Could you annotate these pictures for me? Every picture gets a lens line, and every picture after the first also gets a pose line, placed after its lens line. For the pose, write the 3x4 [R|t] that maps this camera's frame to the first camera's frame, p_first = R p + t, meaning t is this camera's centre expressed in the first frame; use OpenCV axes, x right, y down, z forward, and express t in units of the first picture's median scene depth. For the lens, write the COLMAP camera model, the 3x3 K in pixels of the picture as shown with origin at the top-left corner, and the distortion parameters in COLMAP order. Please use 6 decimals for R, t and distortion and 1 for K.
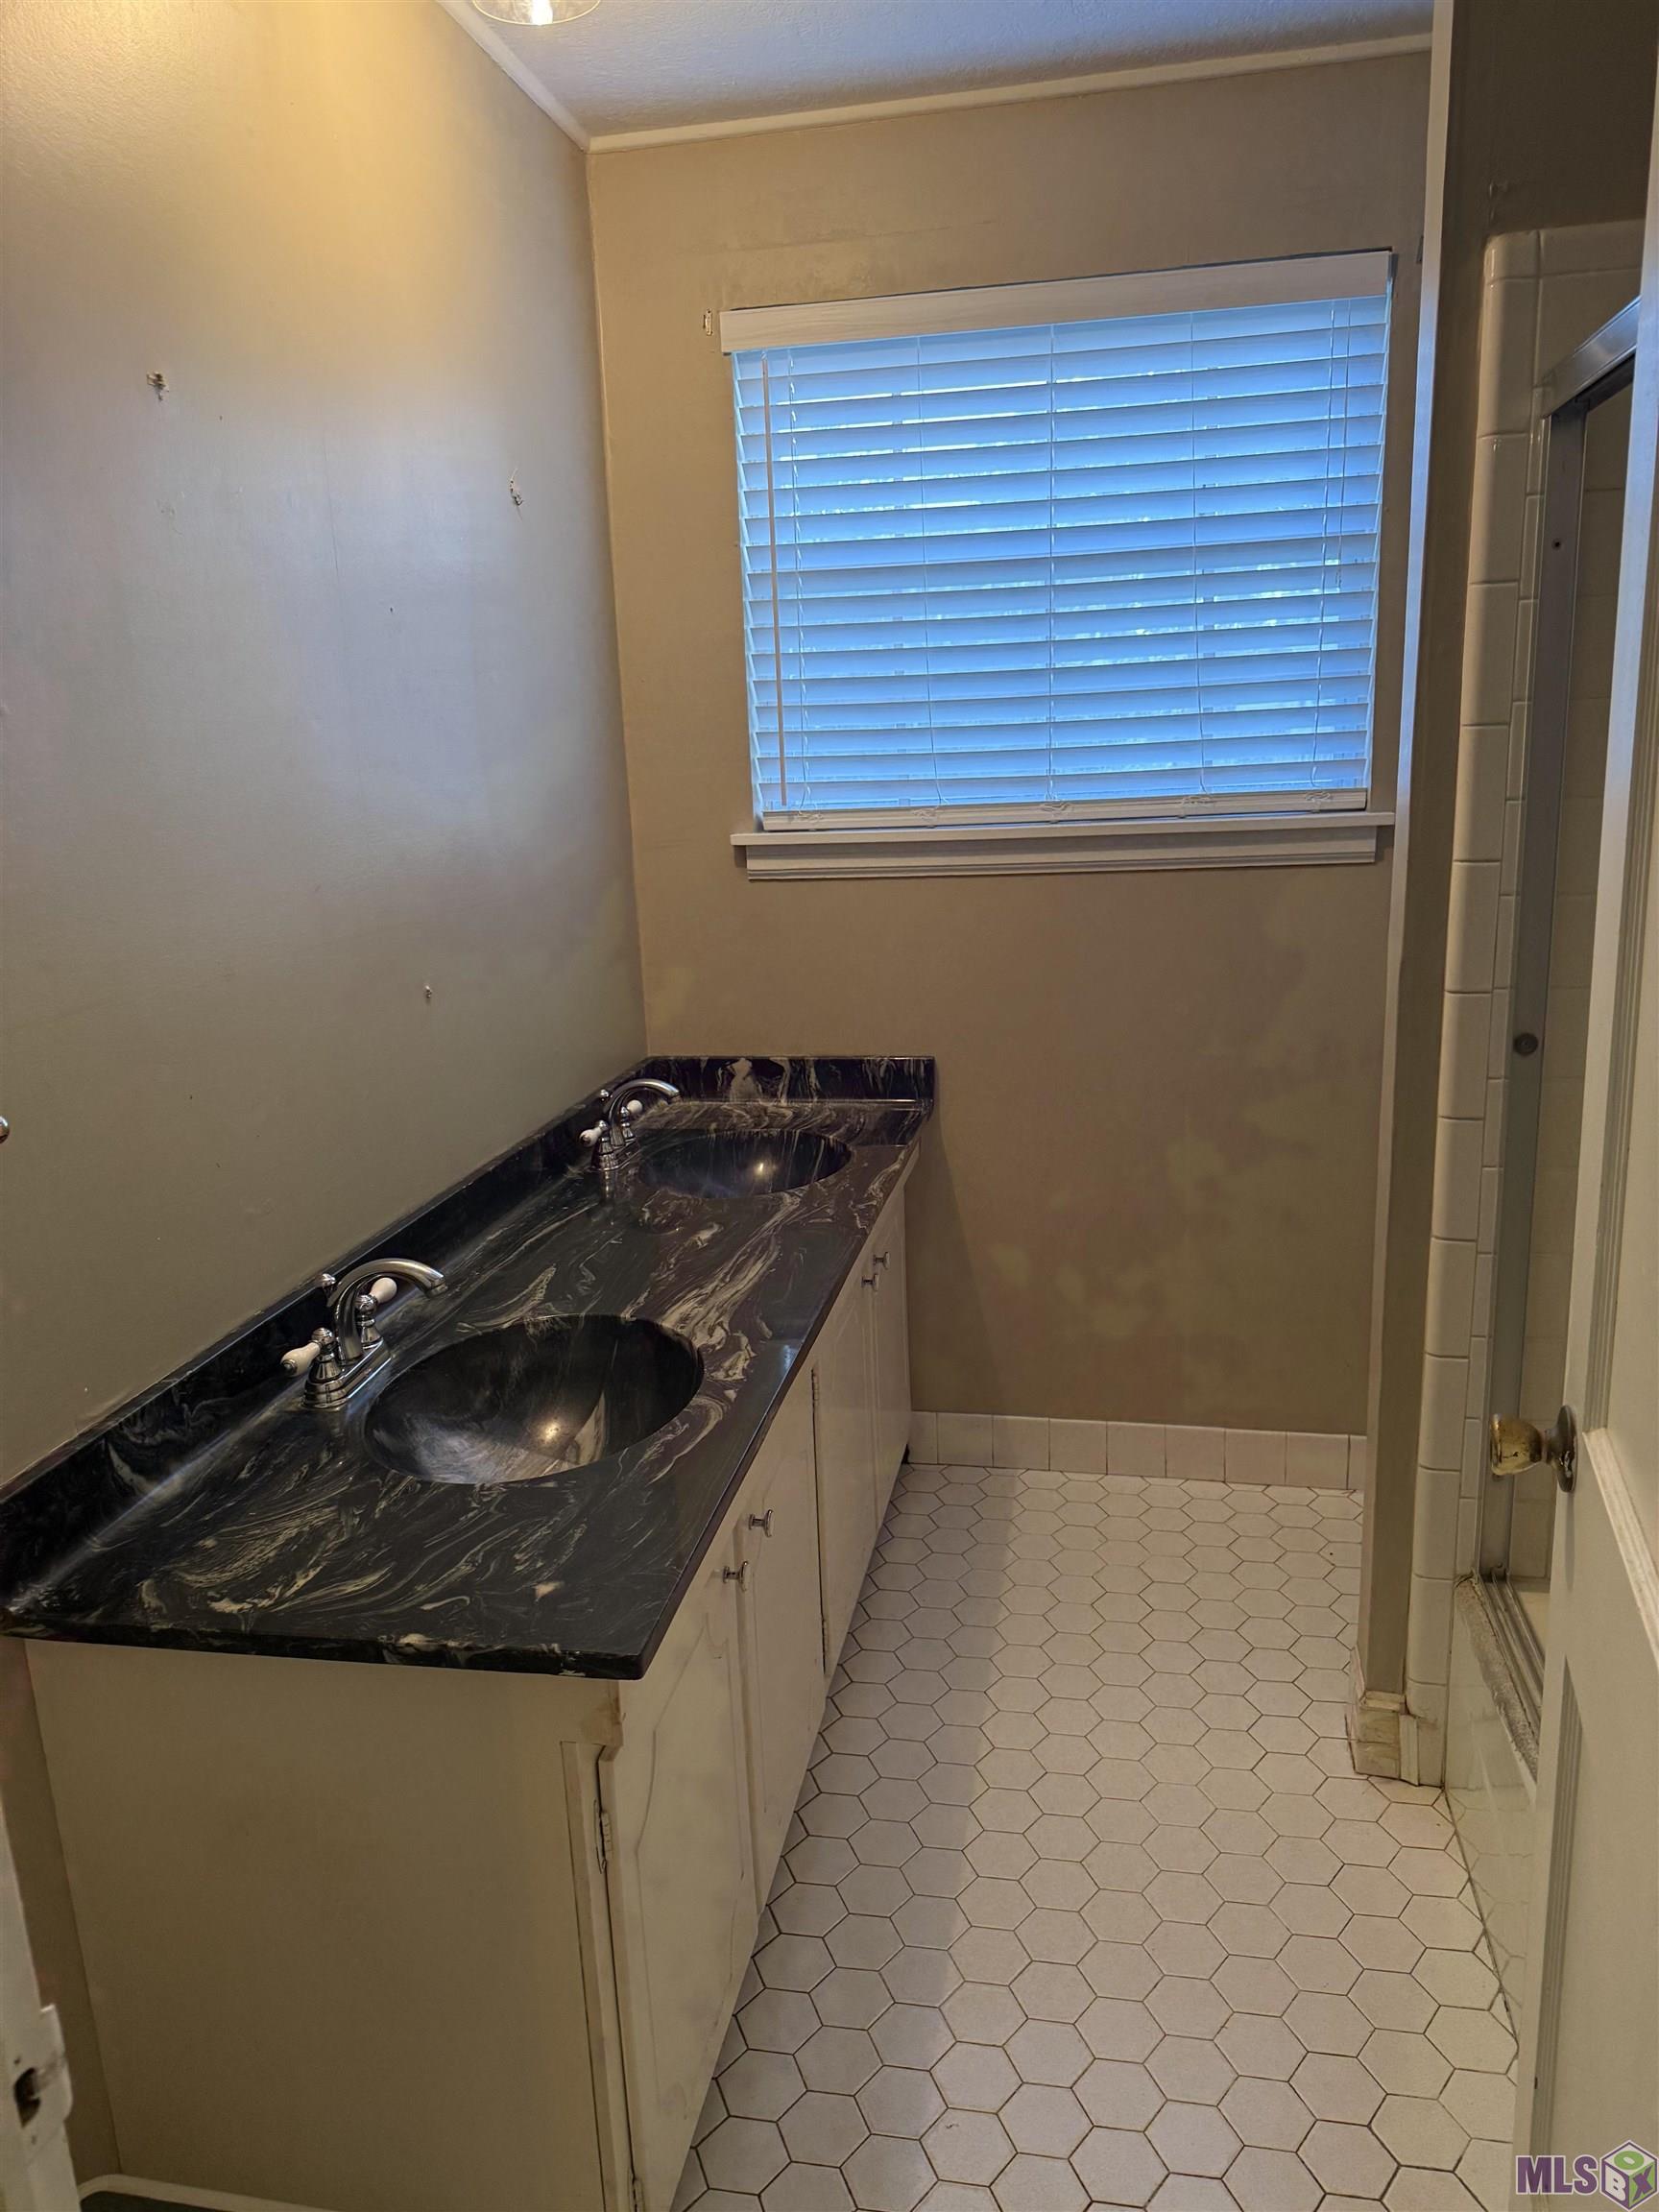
lens RADIAL K [[1562.2, 0, 829.5], [0, 1562.2, 1106.0], [0, 0, 1]] dist [0.130942, -0.221429]
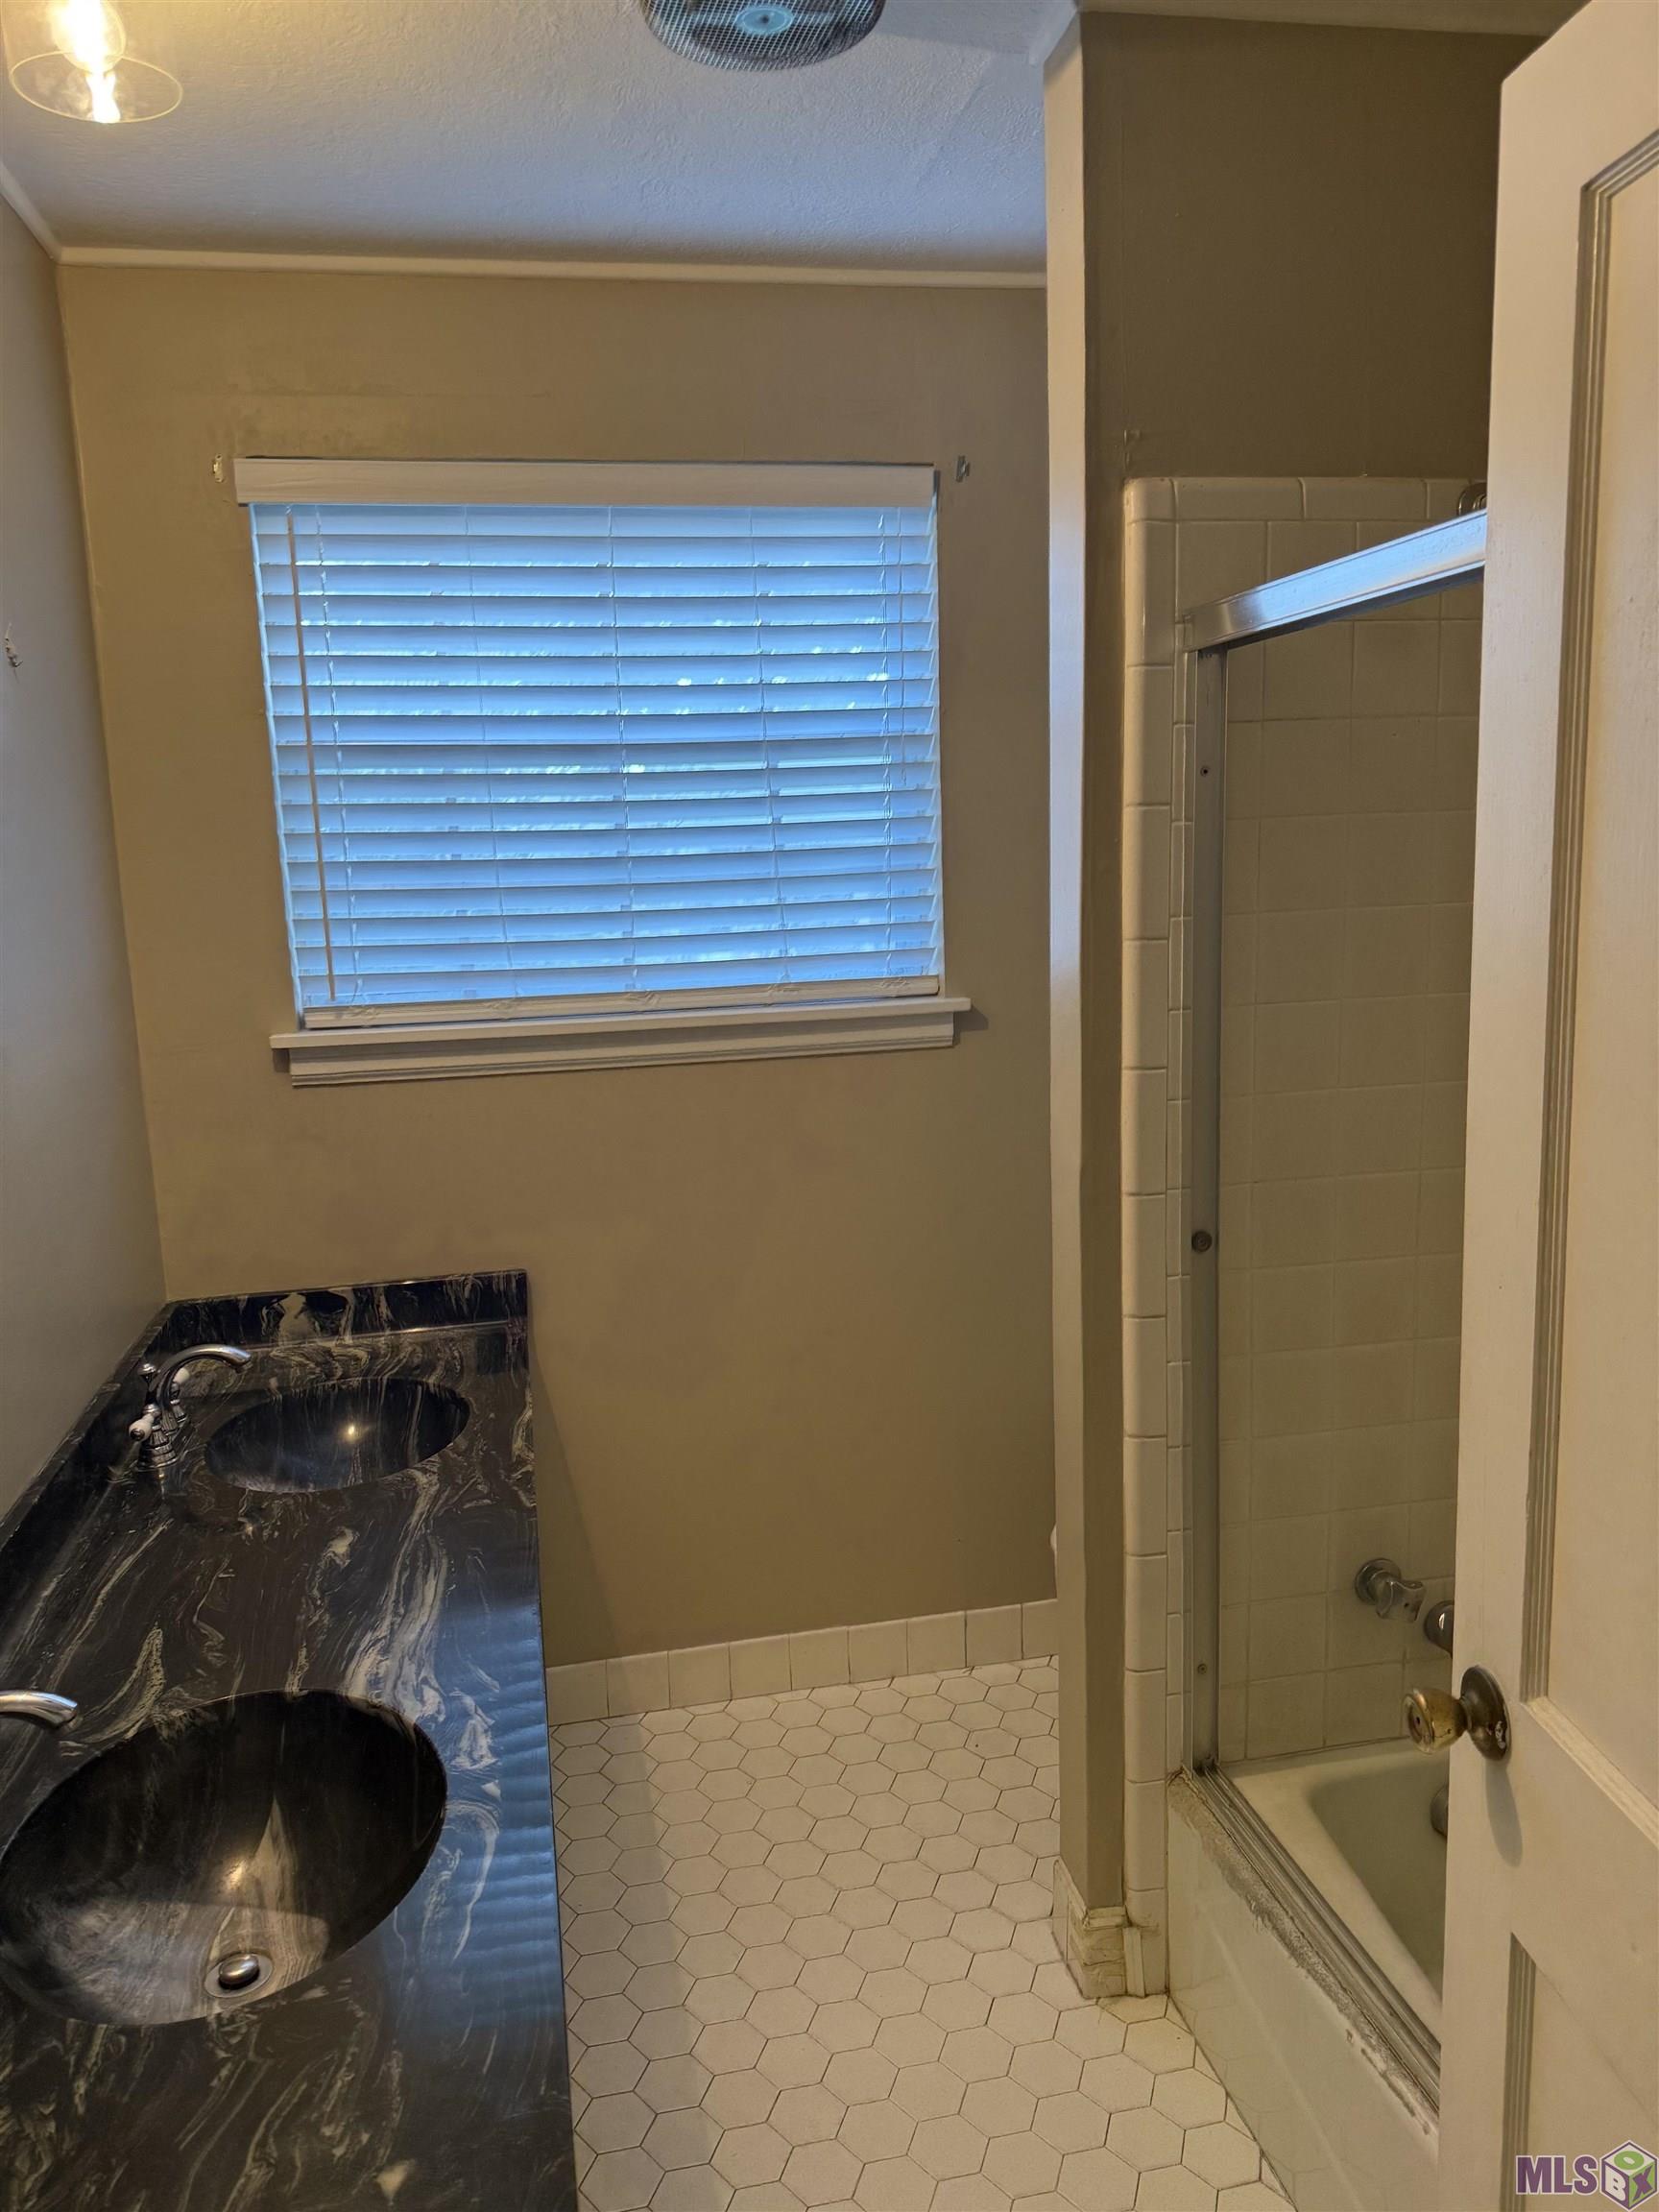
lens RADIAL K [[1567.2, 0, 834.9], [0, 1567.2, 1102.4], [0, 0, 1]] dist [0.075291, -0.103979]
pose [[0.923481, -0.058000, 0.379236, -0.126924], [0.088023, 0.994169, -0.062297, -0.066296], [-0.373411, 0.090911, 0.923201, 0.106355]]
